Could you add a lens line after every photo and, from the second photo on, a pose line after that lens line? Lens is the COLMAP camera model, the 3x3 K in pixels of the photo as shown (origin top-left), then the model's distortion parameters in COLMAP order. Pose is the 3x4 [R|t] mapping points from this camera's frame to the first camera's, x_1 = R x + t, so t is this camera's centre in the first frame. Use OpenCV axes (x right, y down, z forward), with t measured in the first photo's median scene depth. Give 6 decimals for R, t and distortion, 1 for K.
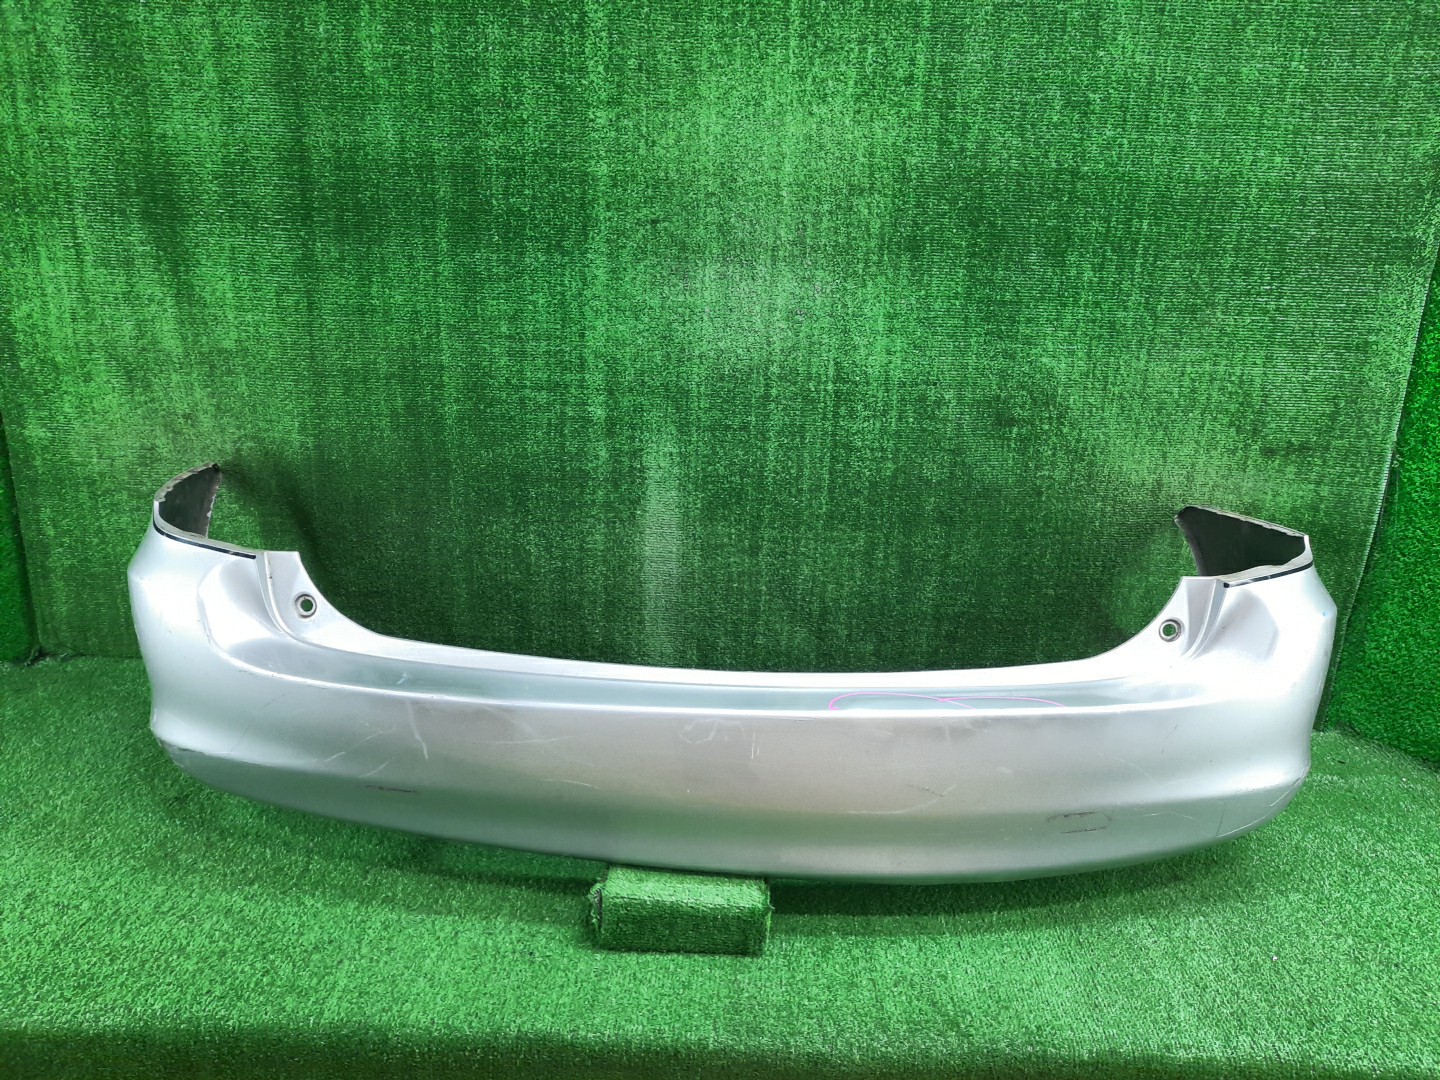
lens RADIAL K [[1050.9, 0, 759.8], [0, 1050.9, 583.9], [0, 0, 1]] dist [0.010234, -0.009202]
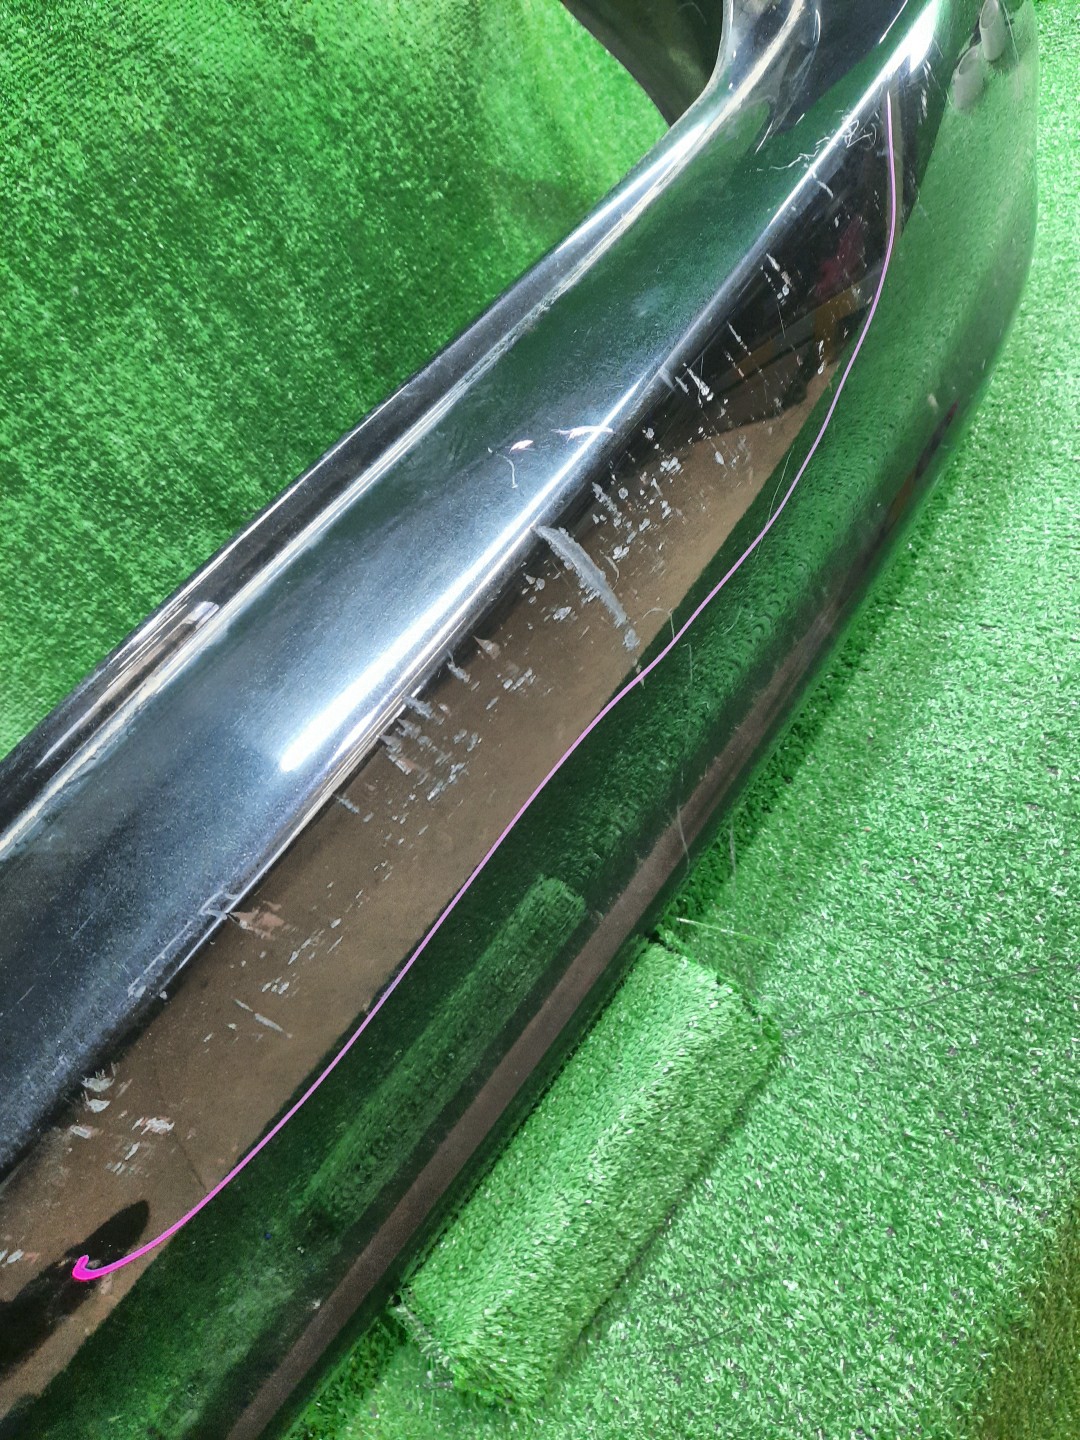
lens RADIAL K [[1059.3, 0, 538.0], [0, 1059.3, 680.2], [0, 0, 1]] dist [0.009373, -0.012421]
pose [[0.589592, -0.749115, 0.302007, -0.084110], [0.681784, 0.662060, 0.311201, 0.046084], [-0.433073, 0.022422, 0.901080, 0.502086]]
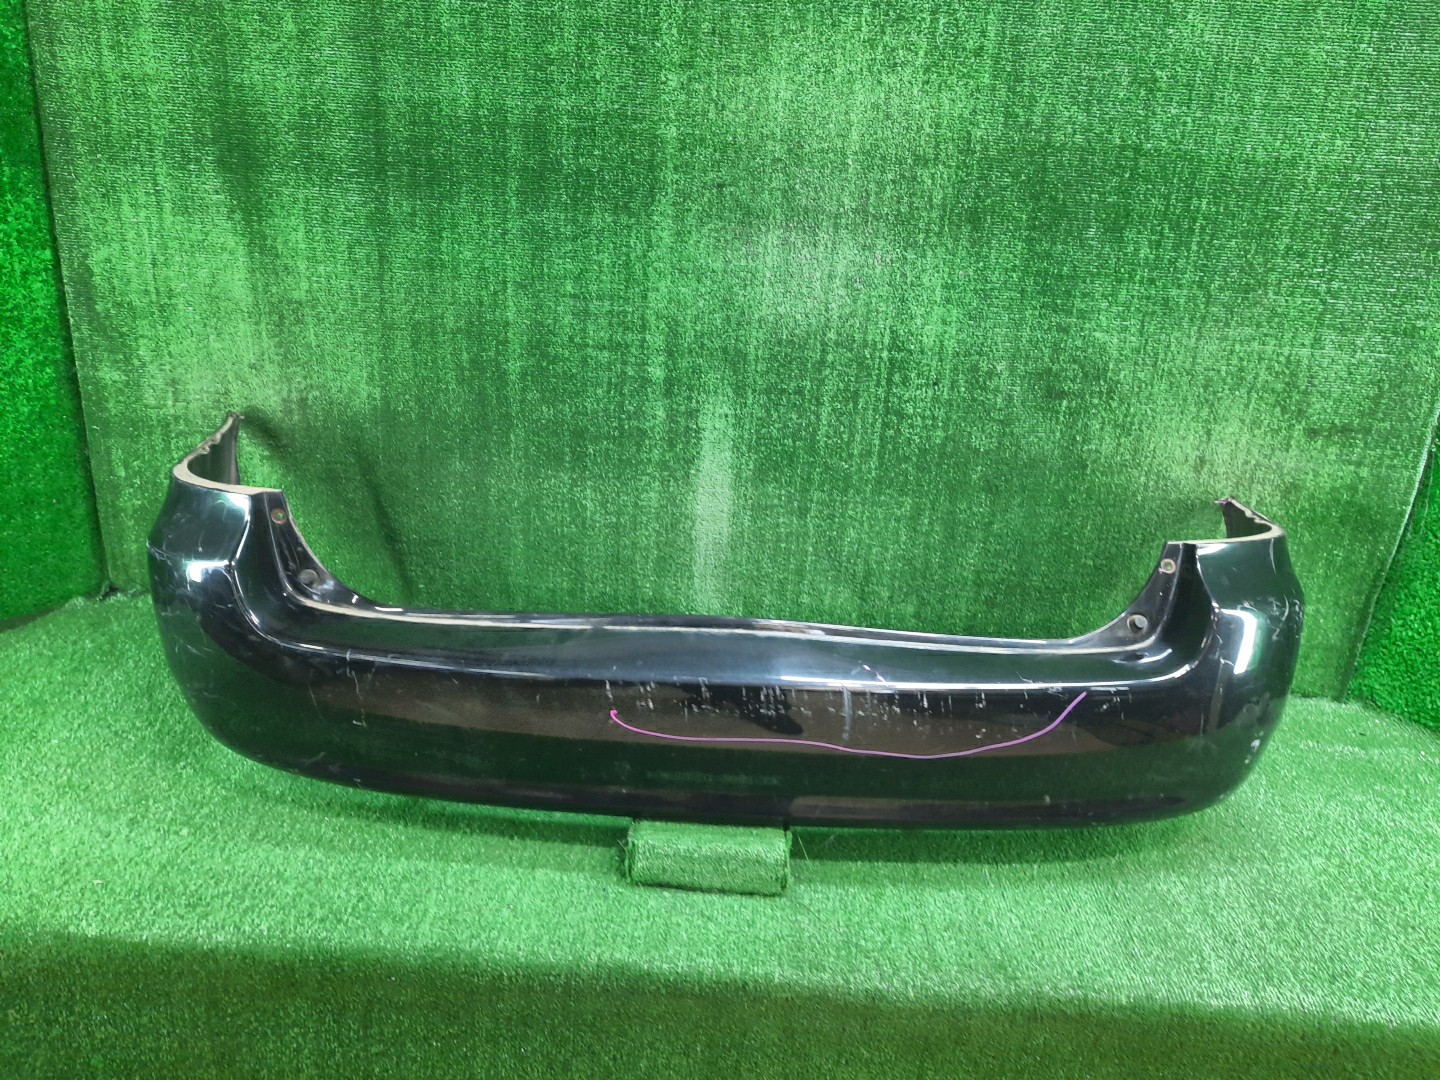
lens RADIAL K [[1059.3, 0, 744.9], [0, 1059.3, 586.5], [0, 0, 1]] dist [0.009373, -0.012421]
pose [[0.999472, 0.032201, -0.004314, -0.060259], [-0.031927, 0.998076, 0.053153, -0.013342], [0.006018, -0.052988, 0.998577, -0.043276]]
